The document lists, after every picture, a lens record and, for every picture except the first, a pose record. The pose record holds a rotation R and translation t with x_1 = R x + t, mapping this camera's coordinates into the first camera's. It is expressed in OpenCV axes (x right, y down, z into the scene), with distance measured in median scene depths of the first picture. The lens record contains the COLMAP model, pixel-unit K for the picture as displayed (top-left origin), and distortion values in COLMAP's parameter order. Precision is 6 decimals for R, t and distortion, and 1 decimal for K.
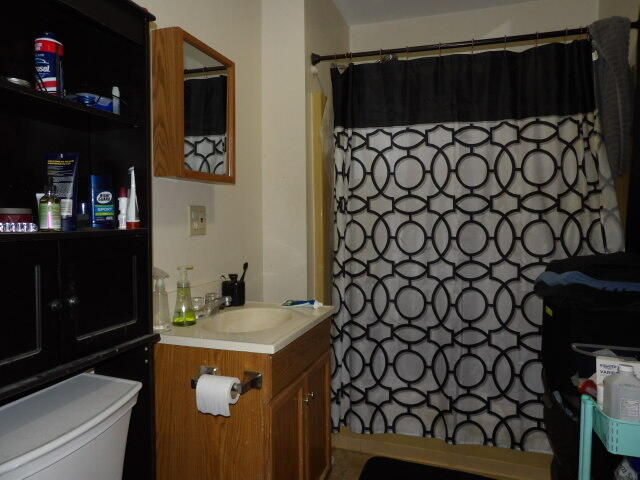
lens RADIAL K [[453.3, 0, 320.7], [0, 453.3, 237.6], [0, 0, 1]] dist [-0.021424, 0.034216]
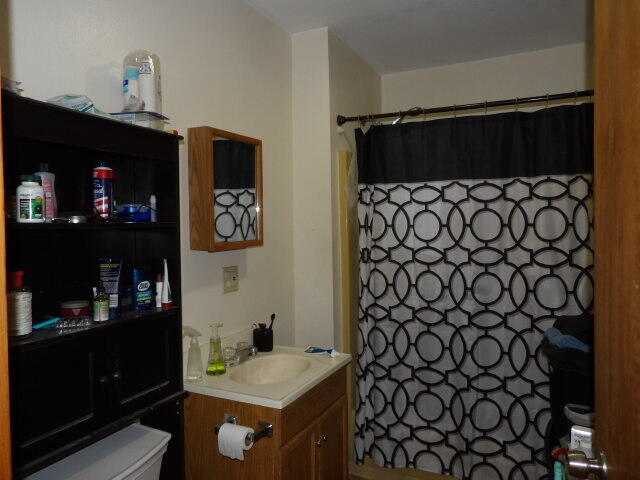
lens RADIAL K [[453.3, 0, 320.1], [0, 453.3, 242.1], [0, 0, 1]] dist [-0.021424, 0.034216]
pose [[0.990388, -0.003964, -0.138262, 0.097936], [0.003165, 0.999977, -0.006005, -0.104945], [0.138282, 0.005509, 0.990378, -0.099626]]
